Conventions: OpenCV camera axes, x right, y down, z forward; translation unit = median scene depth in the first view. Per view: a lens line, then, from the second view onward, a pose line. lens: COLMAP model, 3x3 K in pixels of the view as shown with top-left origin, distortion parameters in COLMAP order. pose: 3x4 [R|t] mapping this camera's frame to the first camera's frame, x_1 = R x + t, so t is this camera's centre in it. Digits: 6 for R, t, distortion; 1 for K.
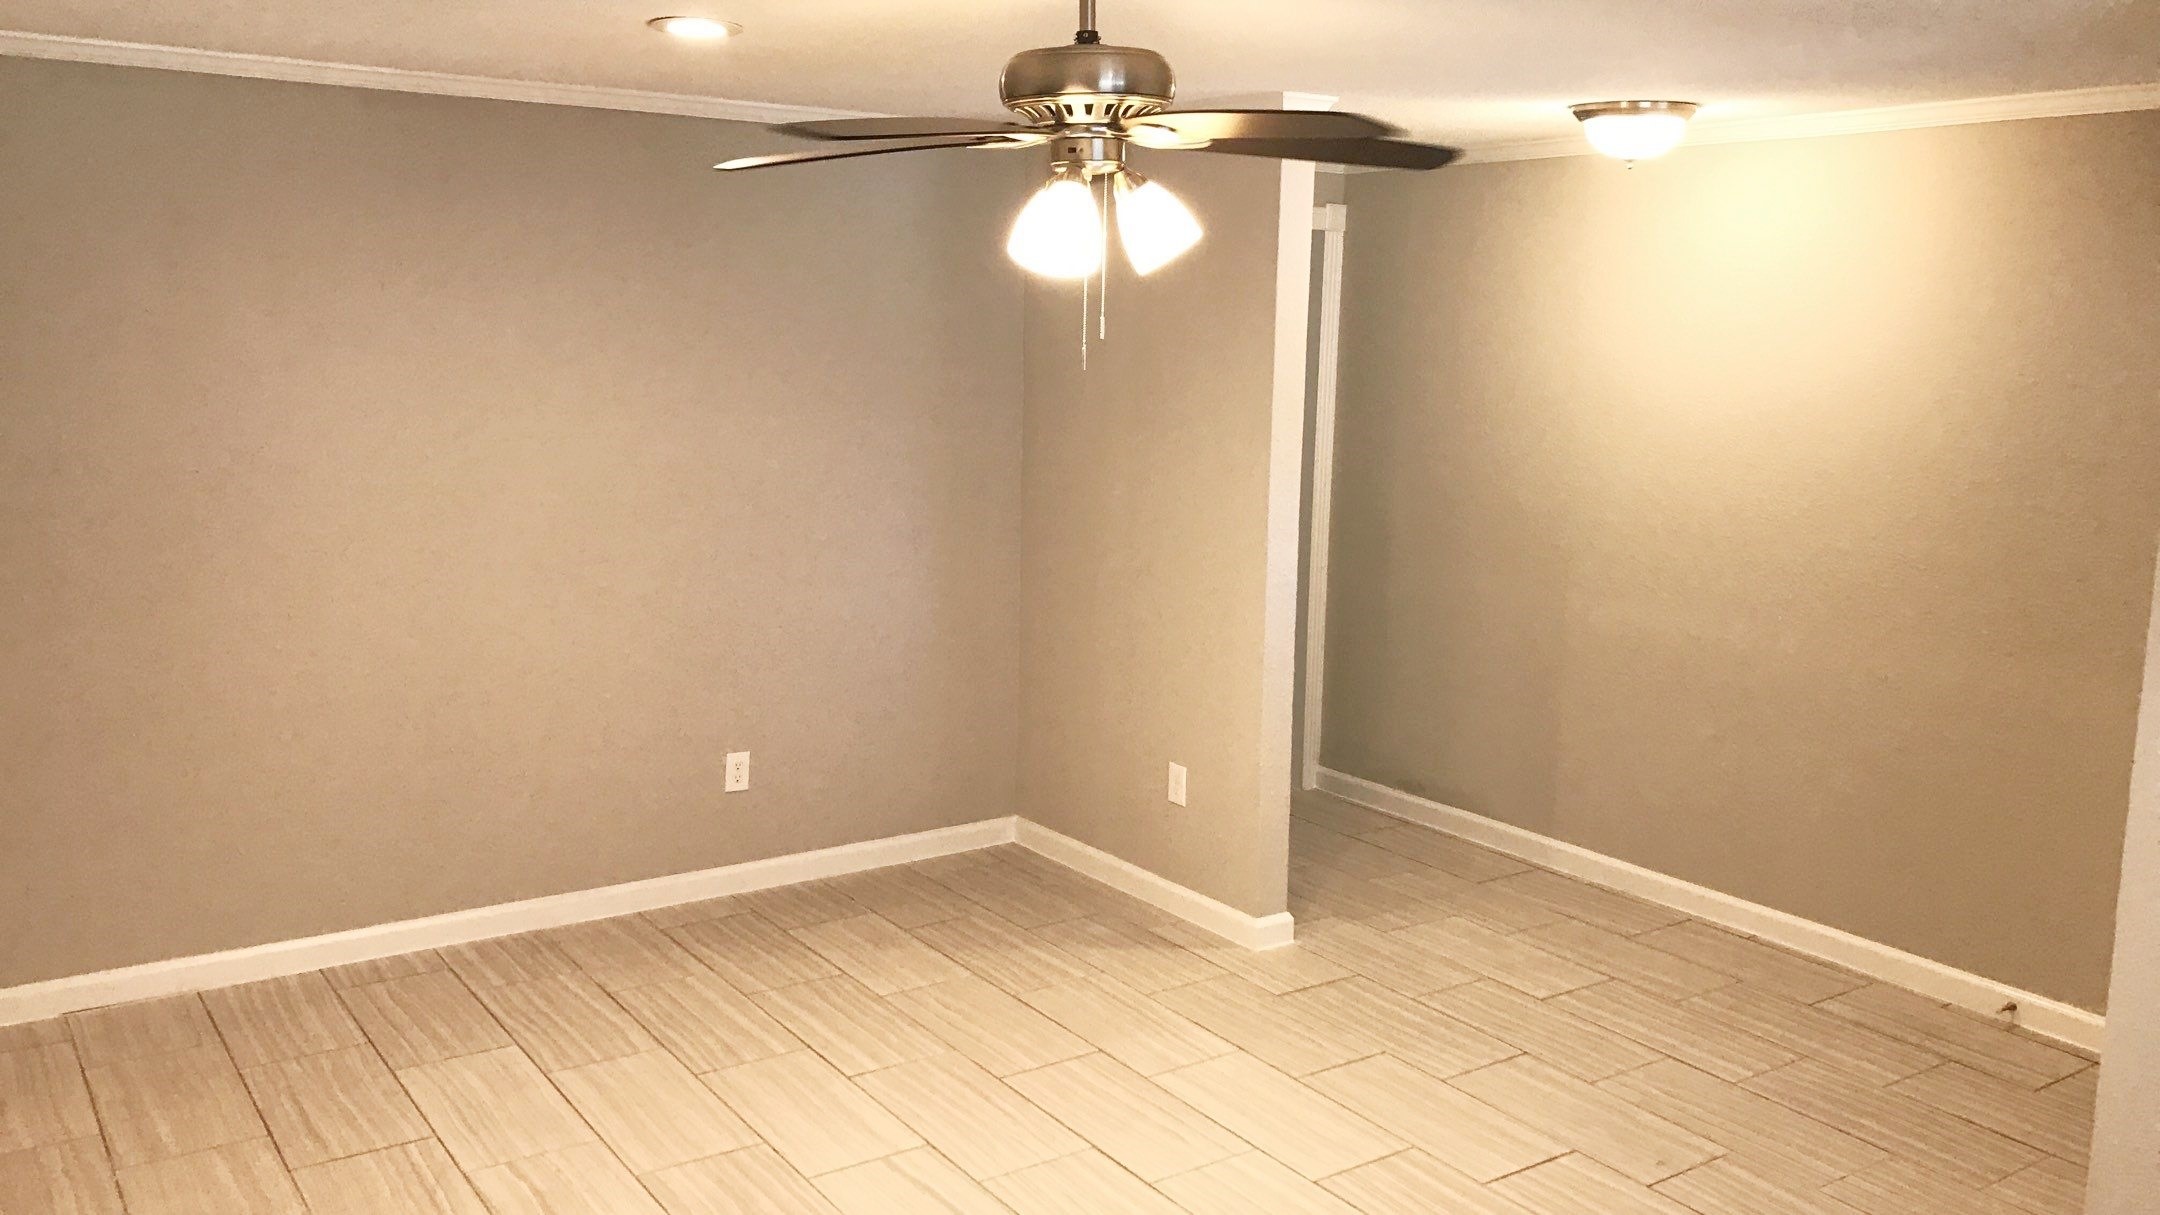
lens RADIAL K [[1783.4, 0, 1075.8], [0, 1783.4, 617.7], [0, 0, 1]] dist [0.021607, -0.020173]
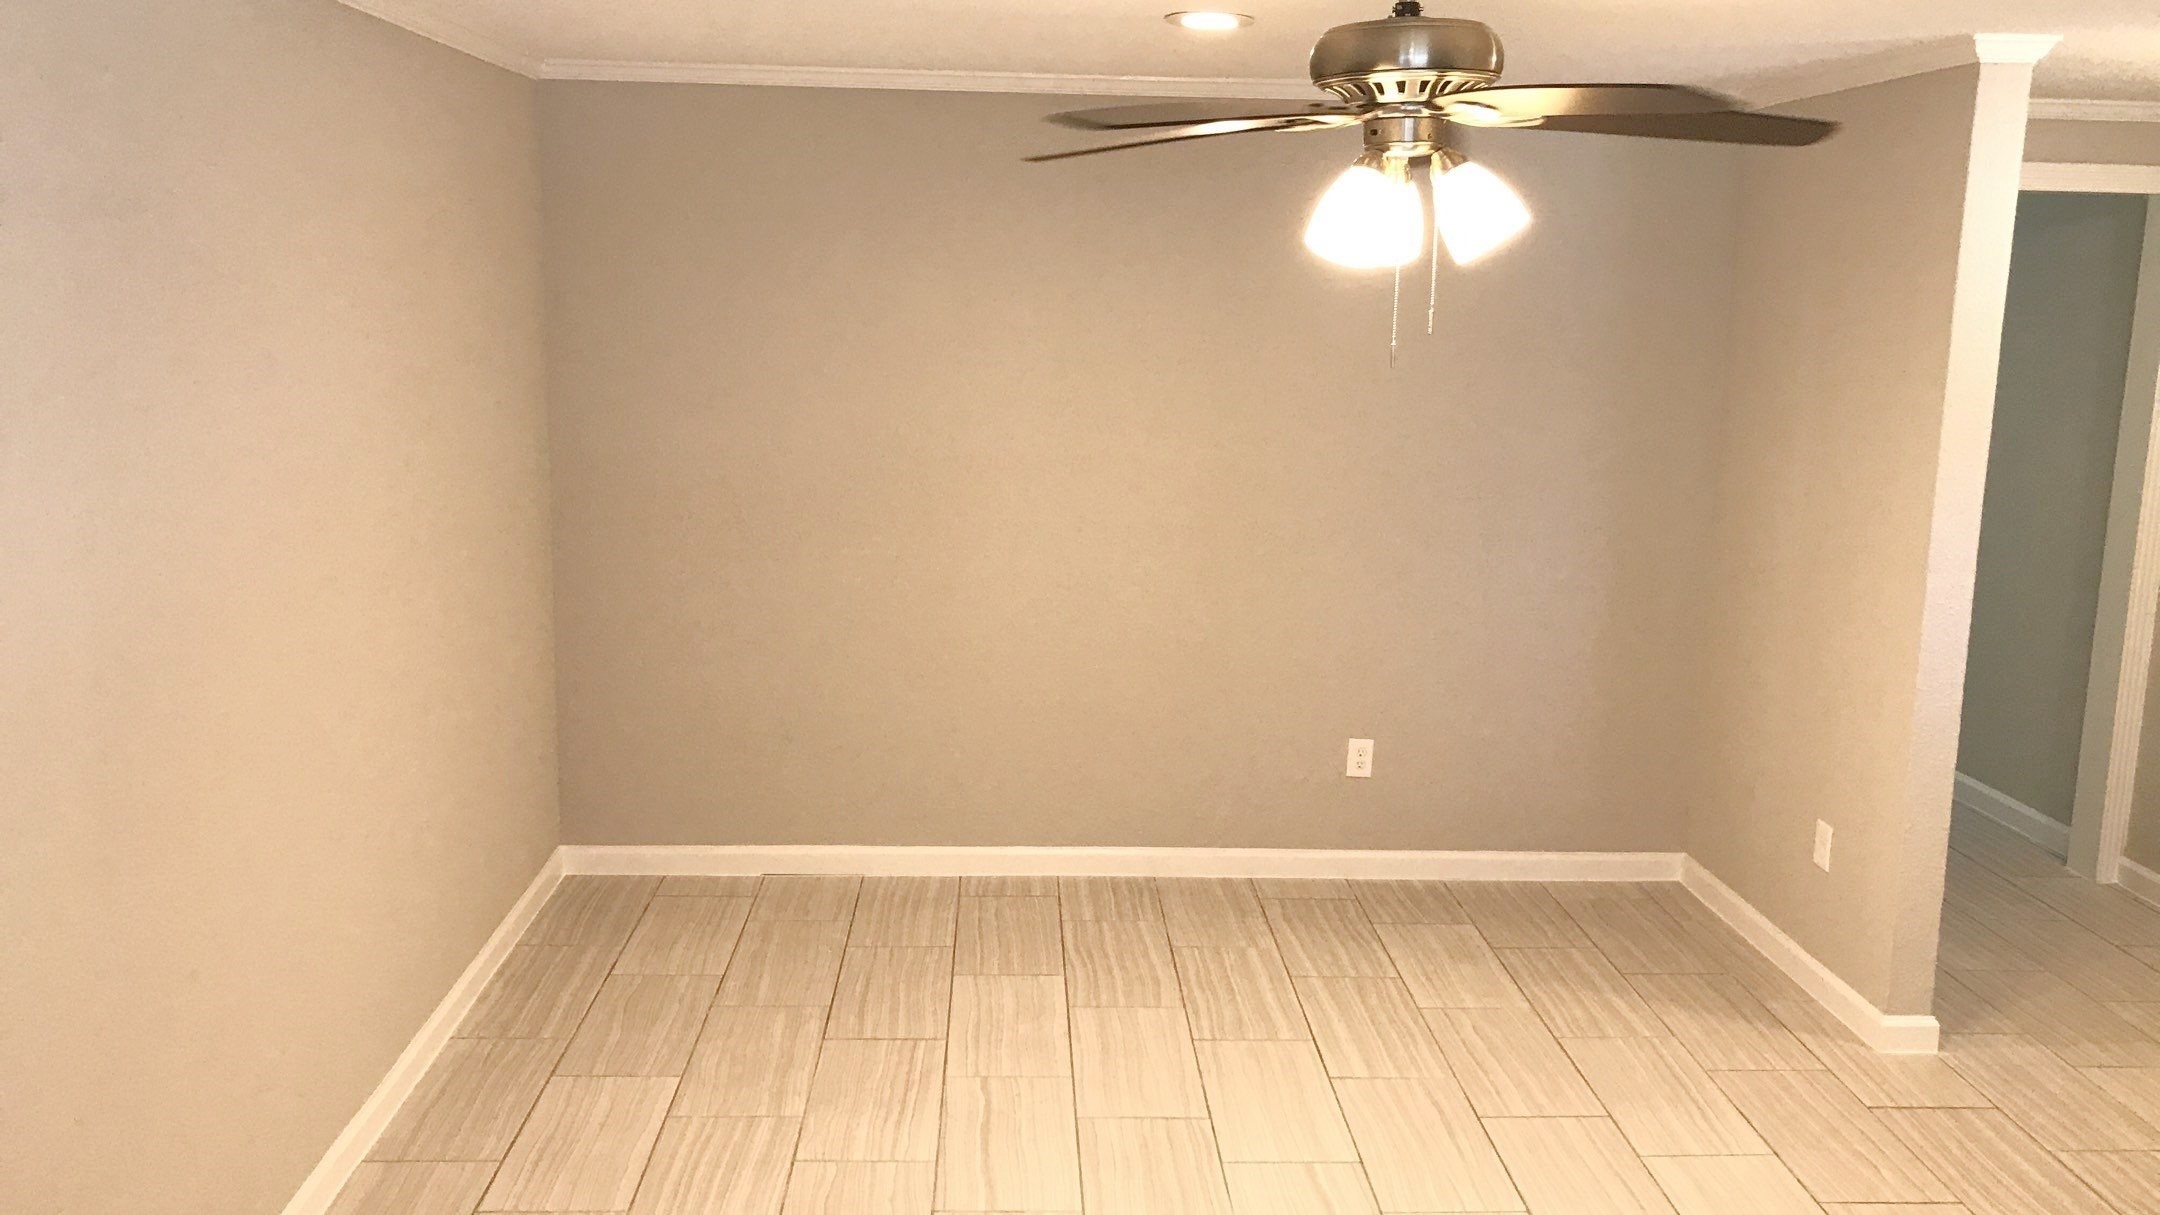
lens RADIAL K [[1783.4, 0, 1084.6], [0, 1783.4, 604.4], [0, 0, 1]] dist [0.021607, -0.020173]
pose [[0.872935, 0.107362, -0.475876, 0.190611], [-0.106921, 0.993871, 0.028093, -0.014458], [0.475975, 0.026358, 0.879064, 0.062650]]
